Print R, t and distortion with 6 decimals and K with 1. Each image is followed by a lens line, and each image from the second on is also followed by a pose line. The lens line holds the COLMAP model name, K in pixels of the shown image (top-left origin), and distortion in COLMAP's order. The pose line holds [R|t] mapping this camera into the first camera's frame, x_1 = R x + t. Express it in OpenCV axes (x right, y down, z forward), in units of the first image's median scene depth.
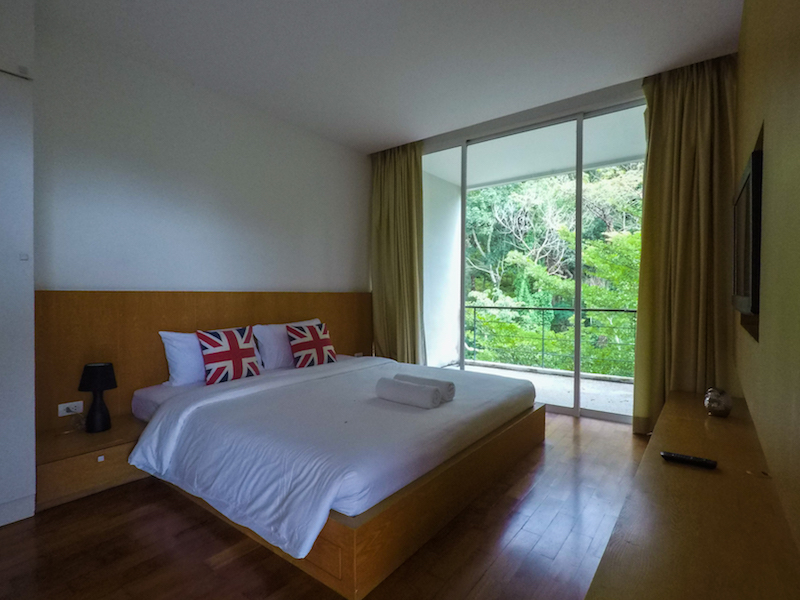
lens RADIAL K [[400.0, 0, 399.0], [0, 400.0, 300.9], [0, 0, 1]] dist [-0.006137, 0.000347]
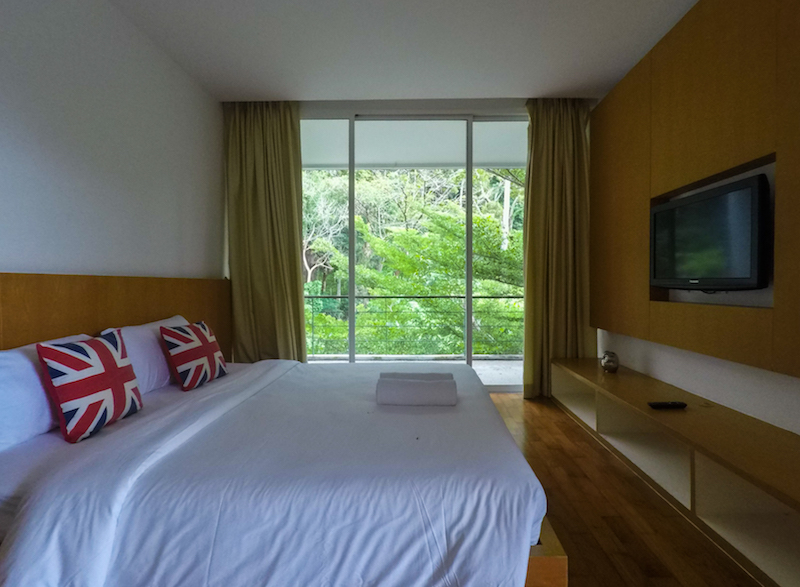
lens RADIAL K [[406.7, 0, 401.8], [0, 406.7, 292.3], [0, 0, 1]] dist [-0.001400, 0.000408]
pose [[0.806655, -0.014034, 0.590855, -0.363281], [0.014689, 0.999885, 0.003696, 0.007916], [-0.590840, 0.005698, 0.806769, 0.216685]]
